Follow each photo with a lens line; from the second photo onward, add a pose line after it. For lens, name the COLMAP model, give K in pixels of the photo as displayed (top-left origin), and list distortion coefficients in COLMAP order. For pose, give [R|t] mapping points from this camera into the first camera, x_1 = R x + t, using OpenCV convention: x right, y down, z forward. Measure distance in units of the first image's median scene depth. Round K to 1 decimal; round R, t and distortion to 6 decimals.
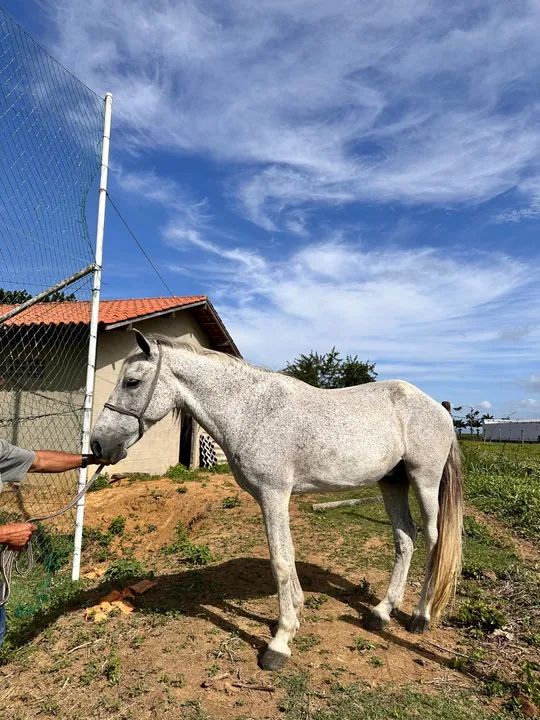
lens RADIAL K [[549.3, 0, 284.0], [0, 549.3, 360.9], [0, 0, 1]] dist [0.131601, -0.263462]
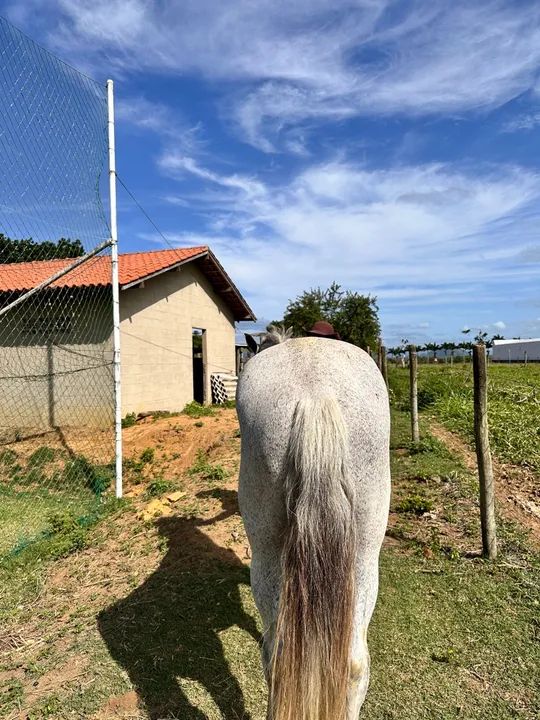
lens RADIAL K [[608.0, 0, 281.3], [0, 608.0, 359.7], [0, 0, 1]] dist [0.082639, -0.107142]
pose [[0.998330, -0.047014, -0.033583, 0.031603], [0.051070, 0.989878, 0.132414, -0.050187], [0.027018, -0.133908, 0.990625, -0.199099]]
